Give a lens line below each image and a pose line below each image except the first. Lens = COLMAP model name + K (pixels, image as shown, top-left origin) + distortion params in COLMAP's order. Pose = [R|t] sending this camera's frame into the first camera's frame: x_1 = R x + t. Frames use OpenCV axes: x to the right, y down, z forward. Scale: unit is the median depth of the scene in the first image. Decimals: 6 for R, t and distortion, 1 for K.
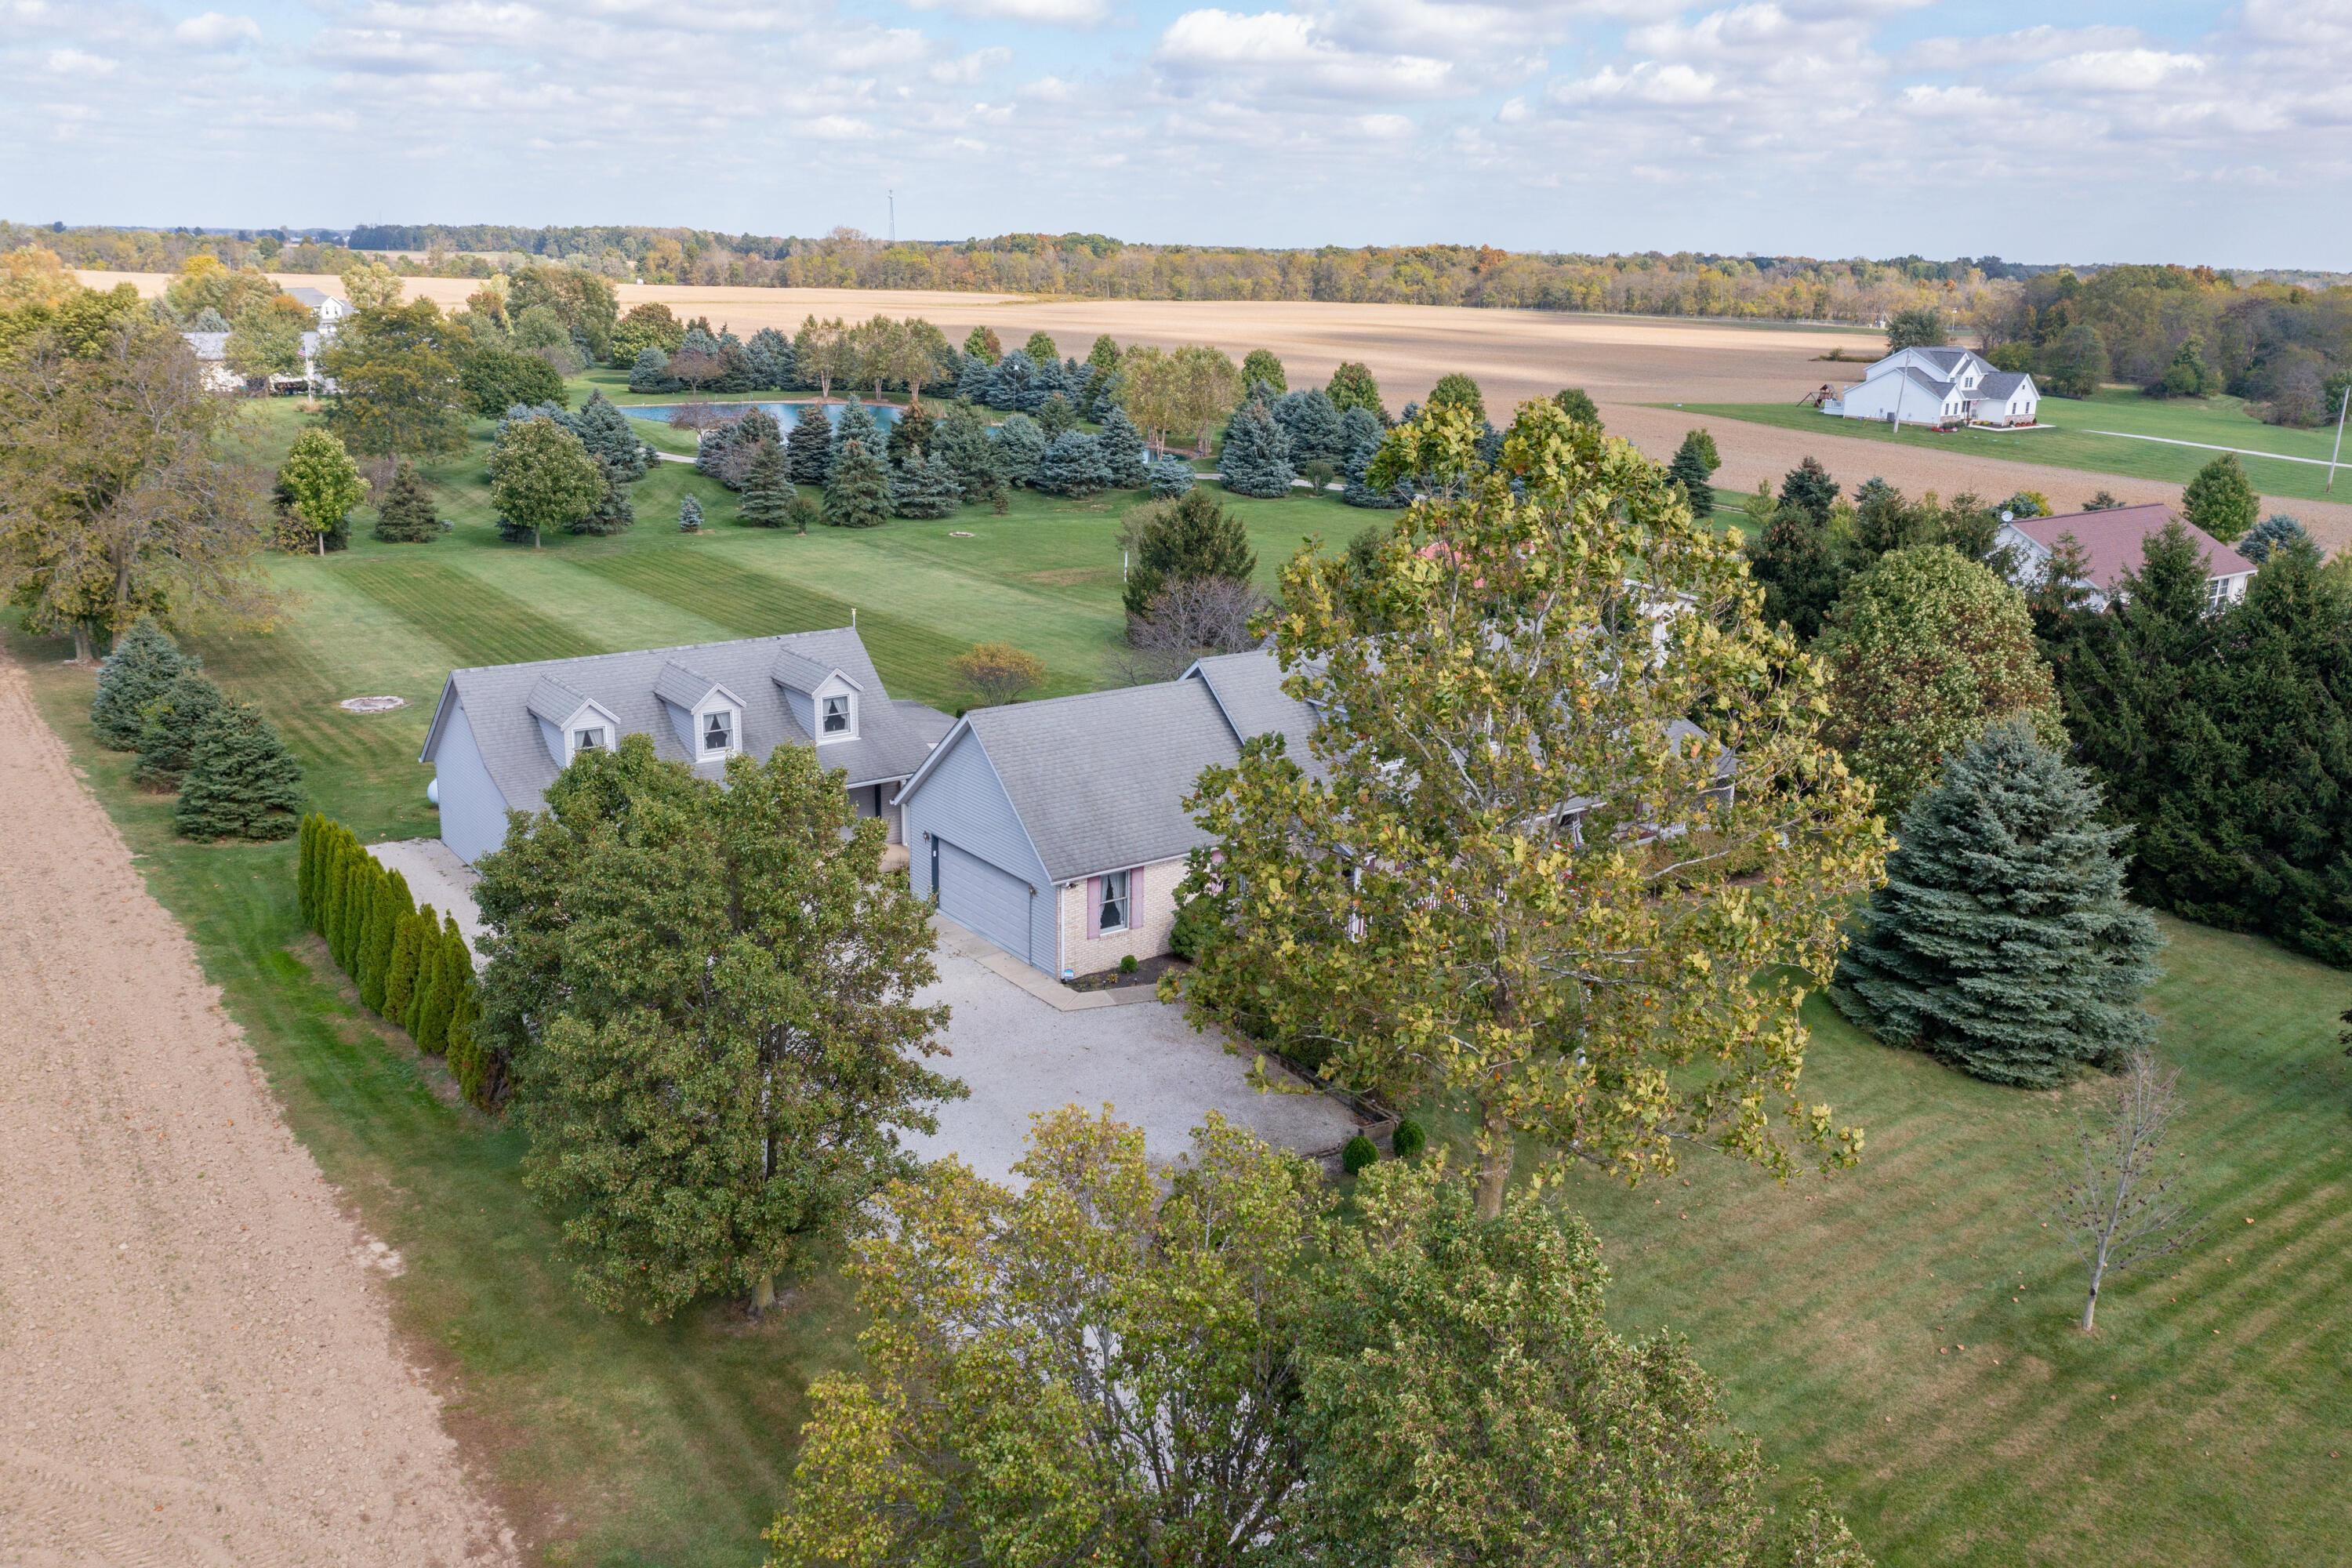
lens RADIAL K [[2034.1, 0, 1176.0], [0, 2034.1, 784.0], [0, 0, 1]] dist [-0.014862, 0.002034]
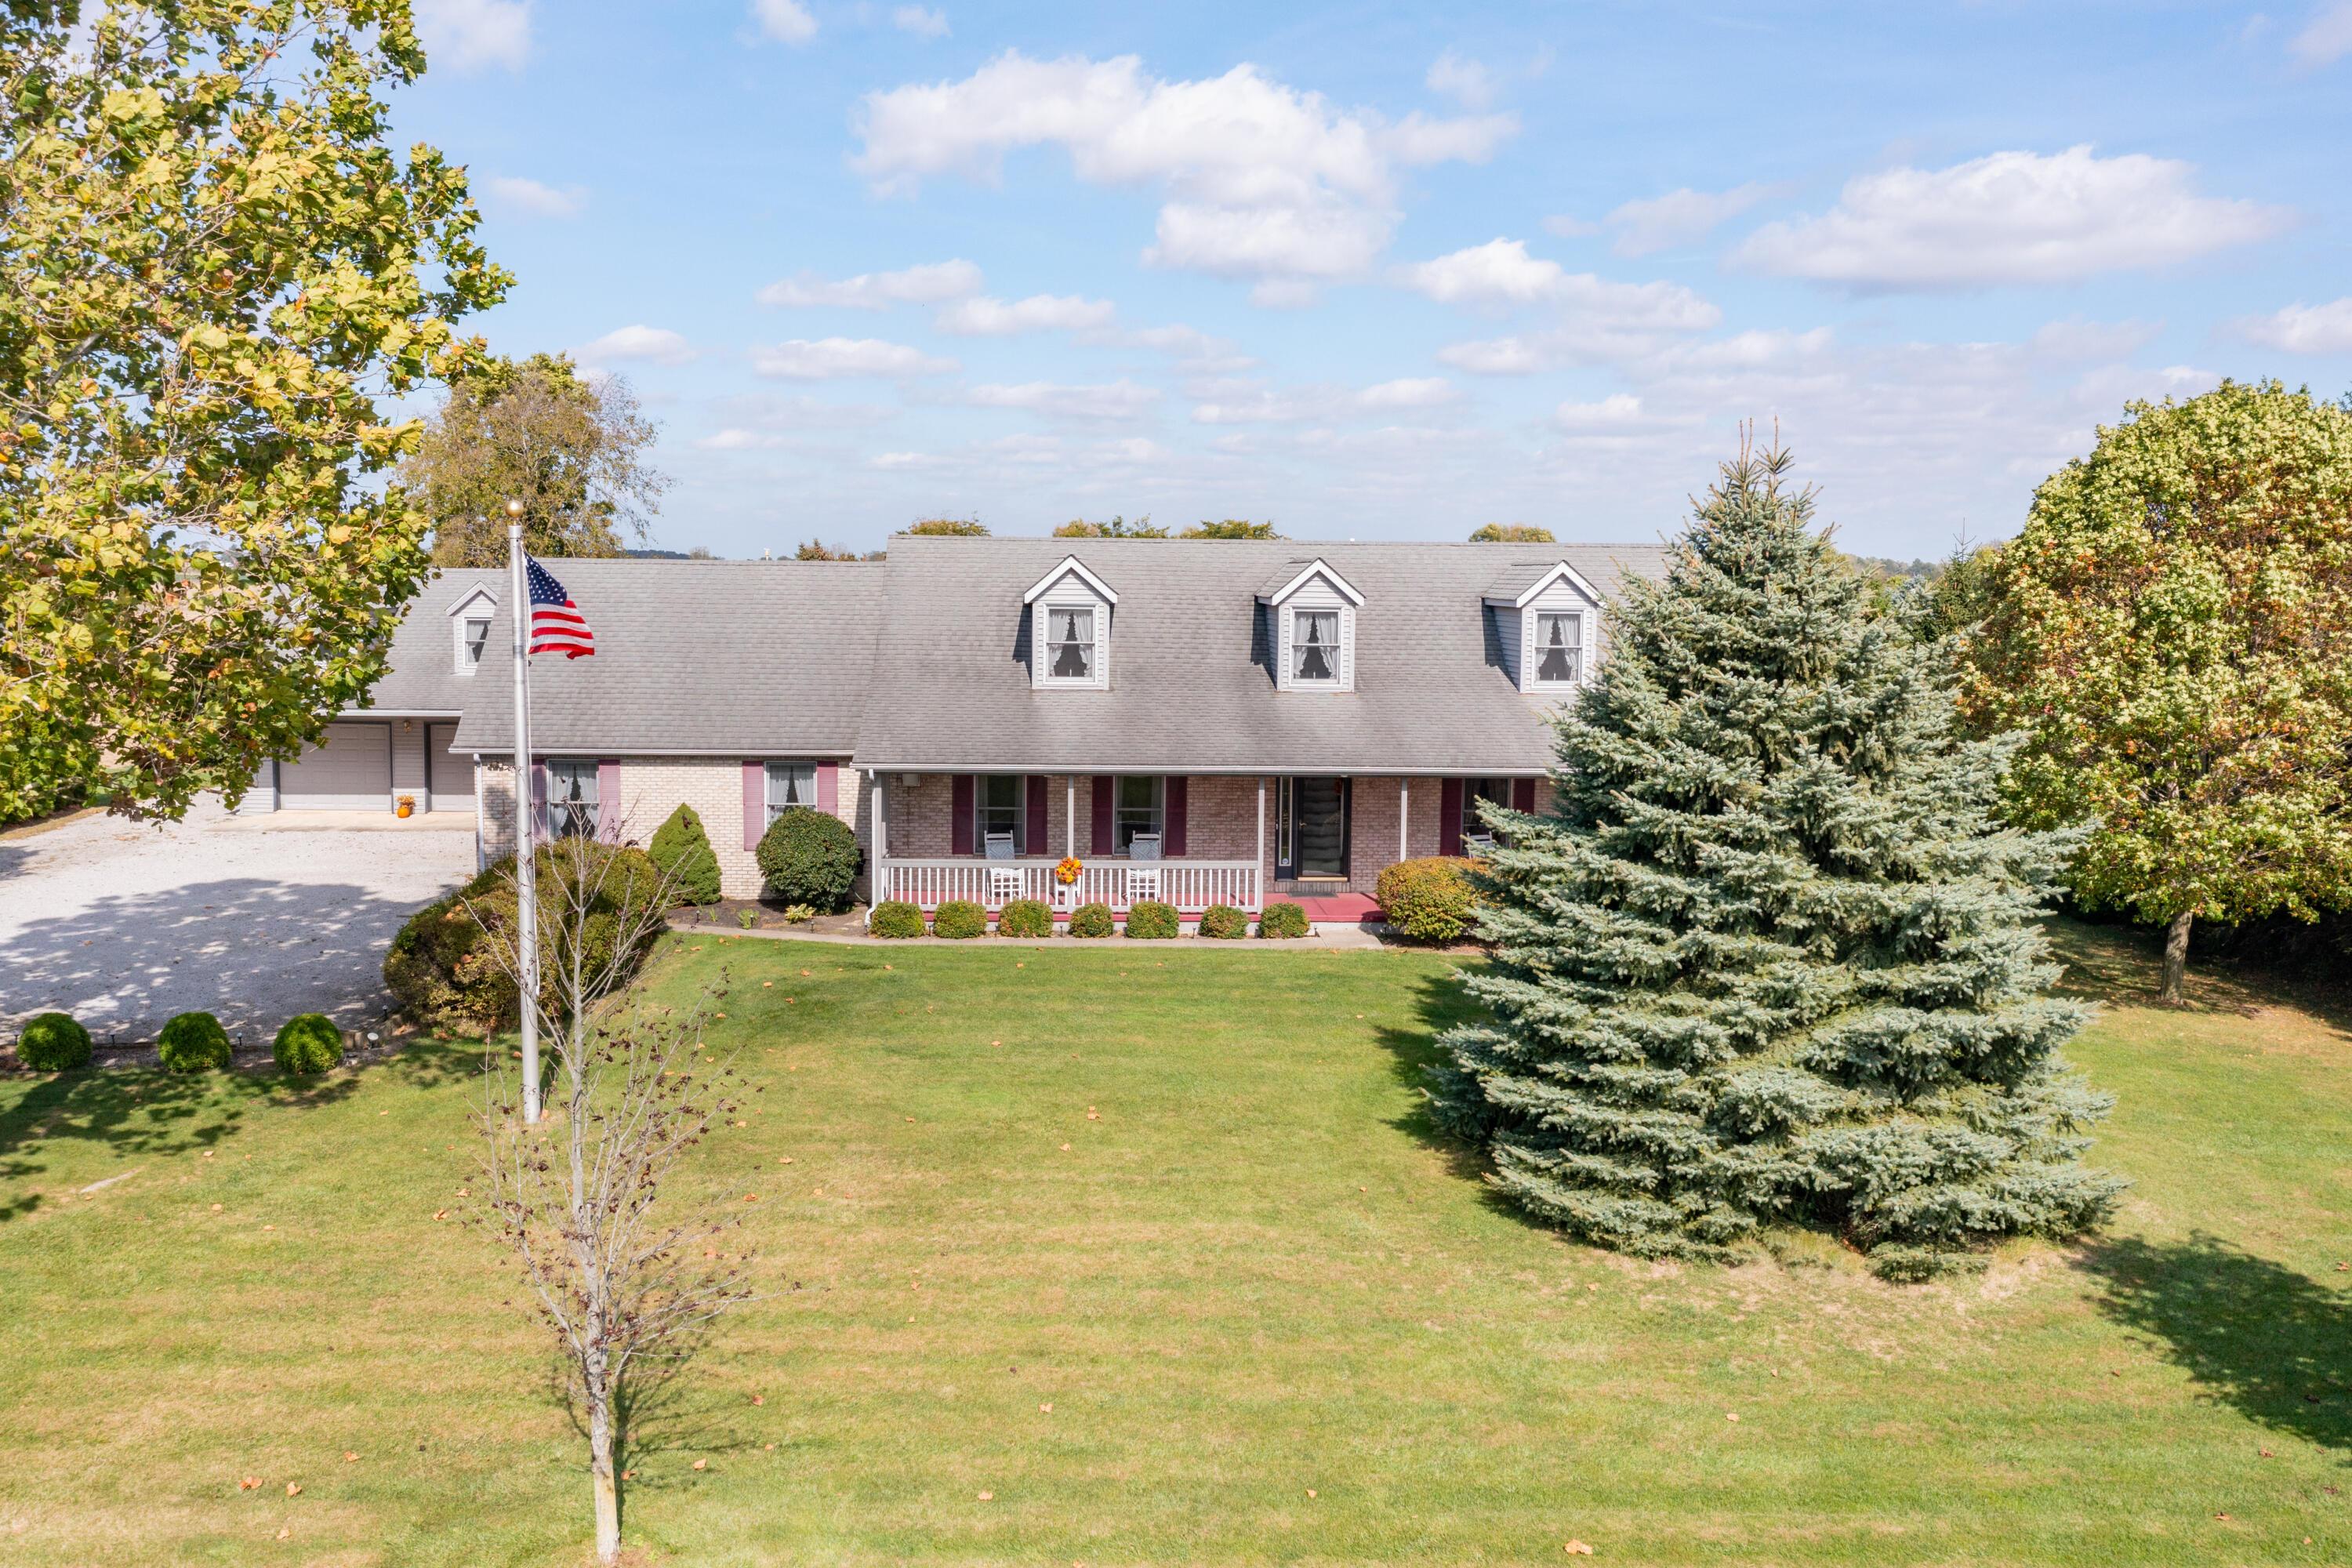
lens RADIAL K [[2034.1, 0, 1176.0], [0, 2034.1, 784.0], [0, 0, 1]] dist [-0.014862, 0.002034]
pose [[0.808631, 0.028276, -0.587636, 0.480291], [-0.143276, 0.978236, -0.150088, 0.105575], [0.570603, 0.205560, 0.795083, 0.465398]]
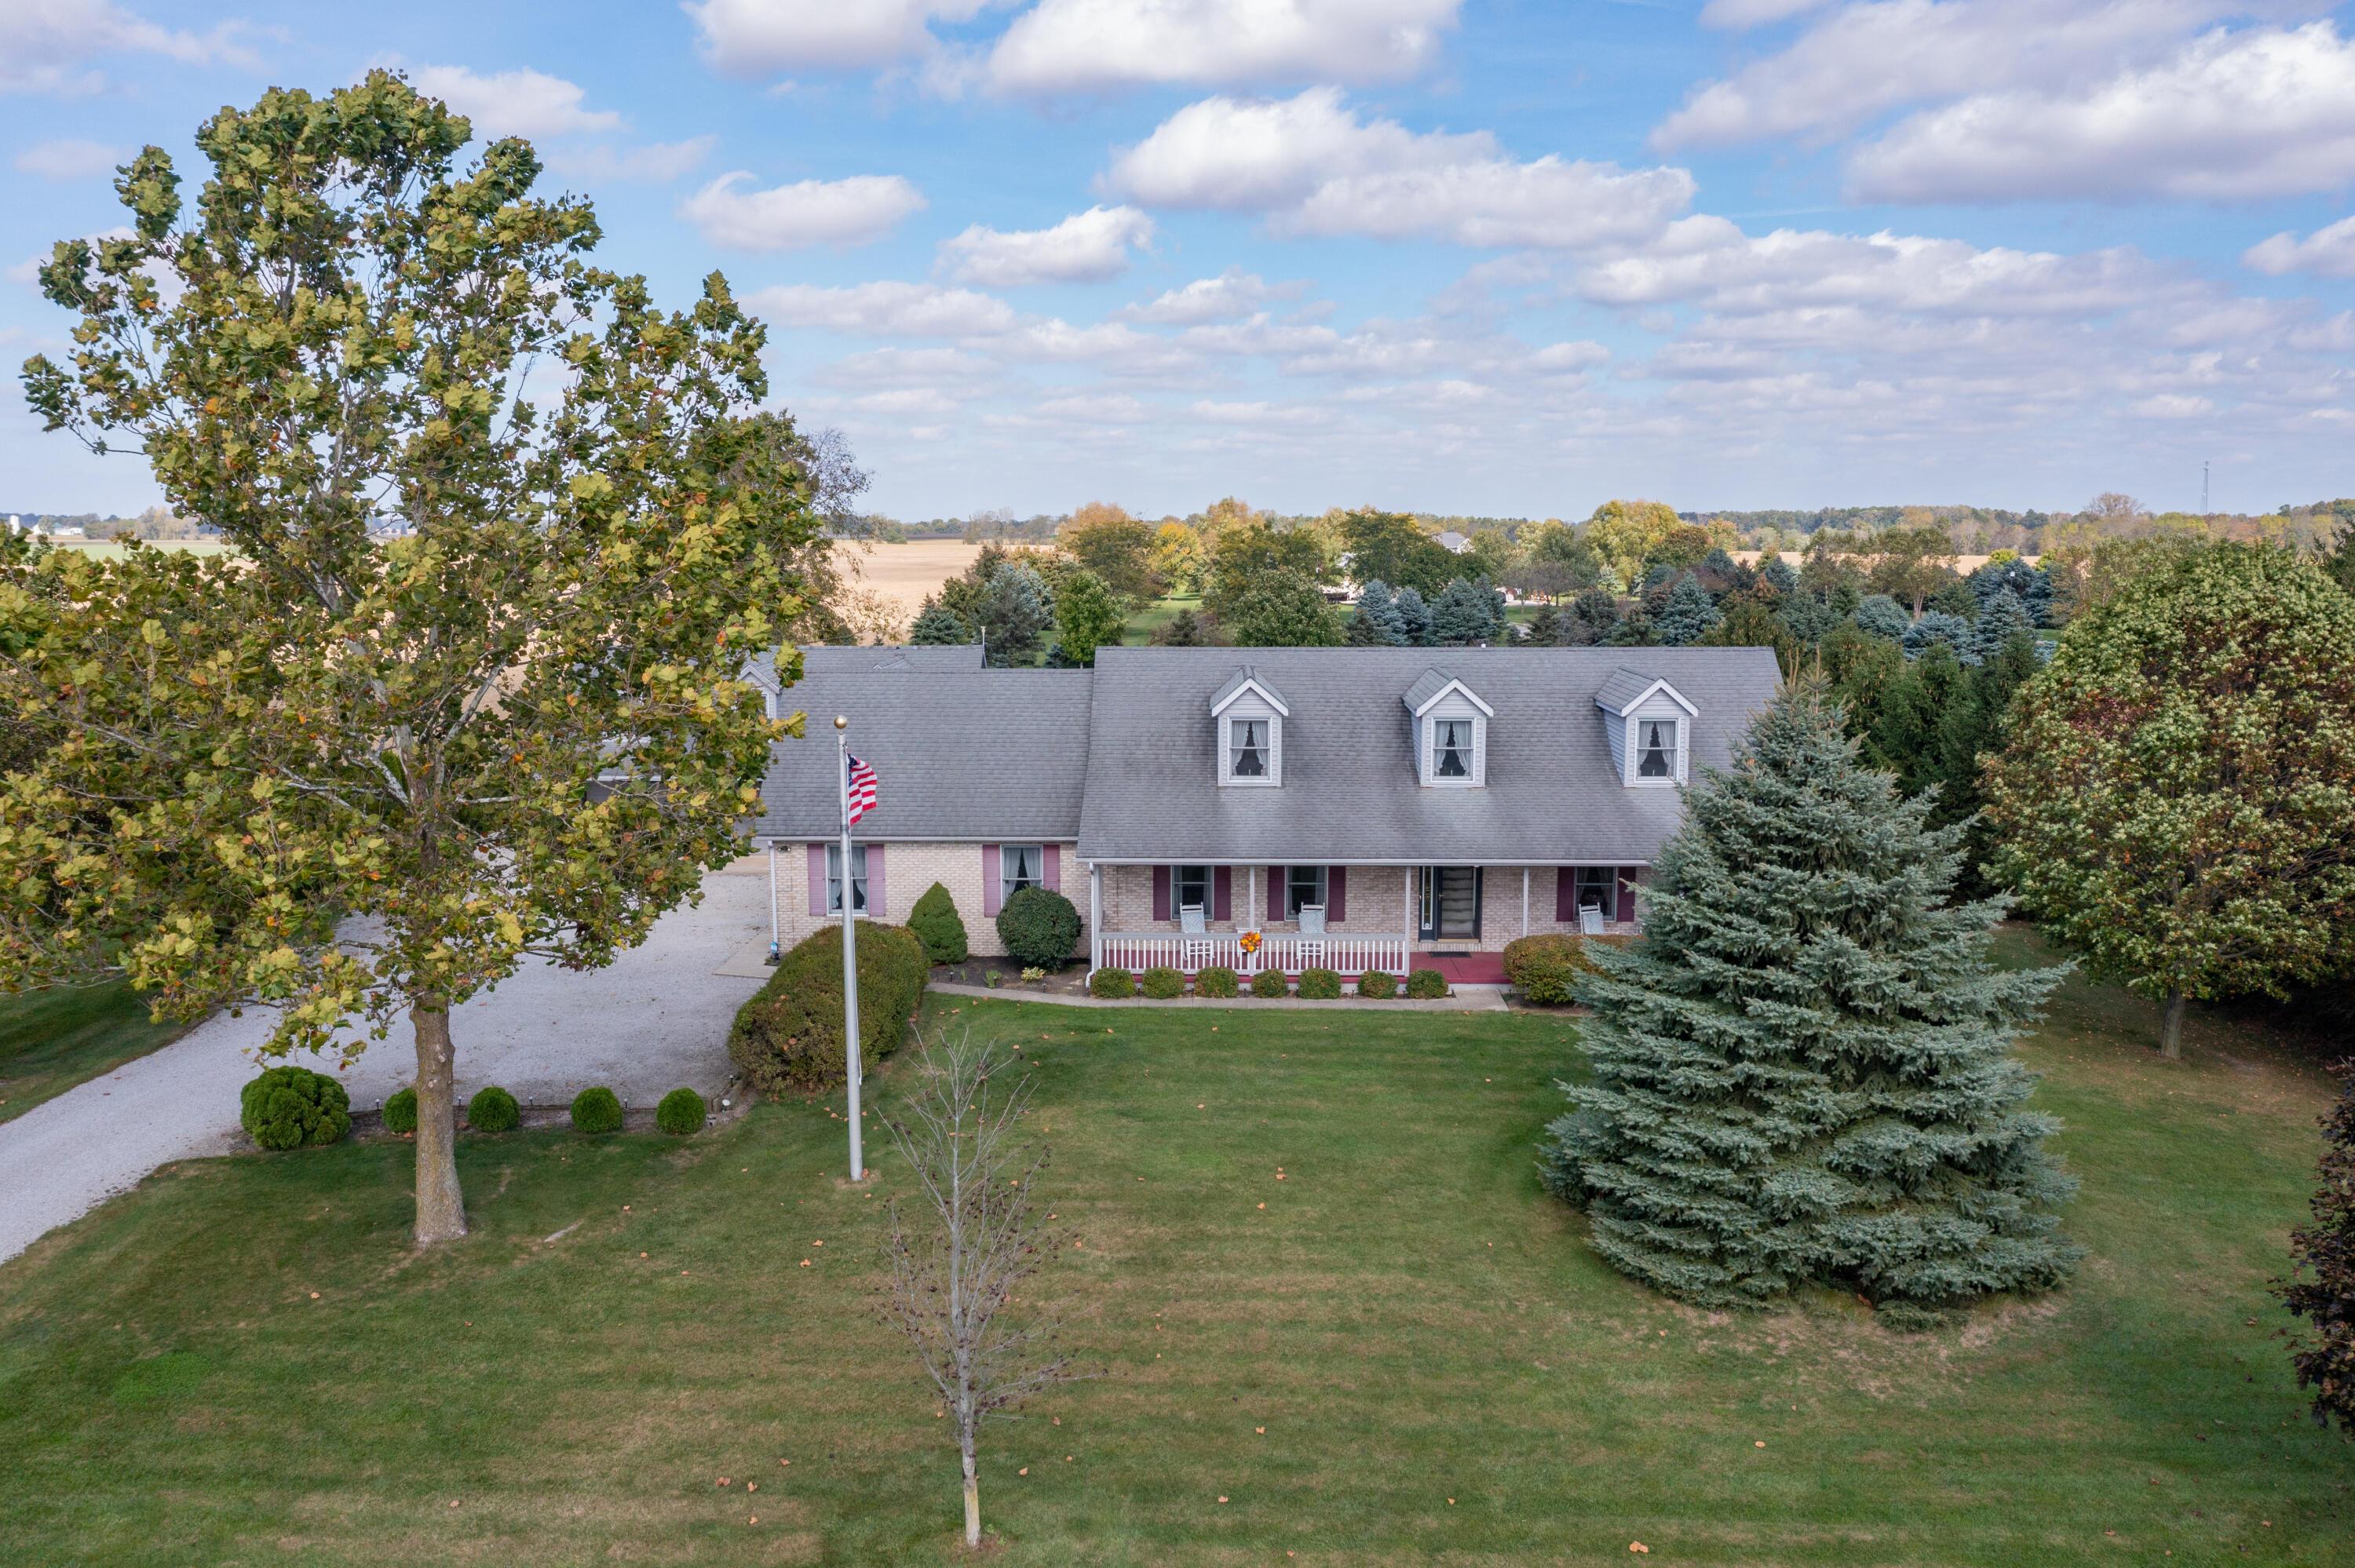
lens RADIAL K [[1940.4, 0, 1184.3], [0, 1940.4, 777.6], [0, 0, 1]] dist [-0.013456, 0.000137]
pose [[0.767154, 0.049640, -0.639539, 0.527045], [-0.147299, 0.983992, -0.100315, 0.064760], [0.624321, 0.171161, 0.762185, 0.376703]]
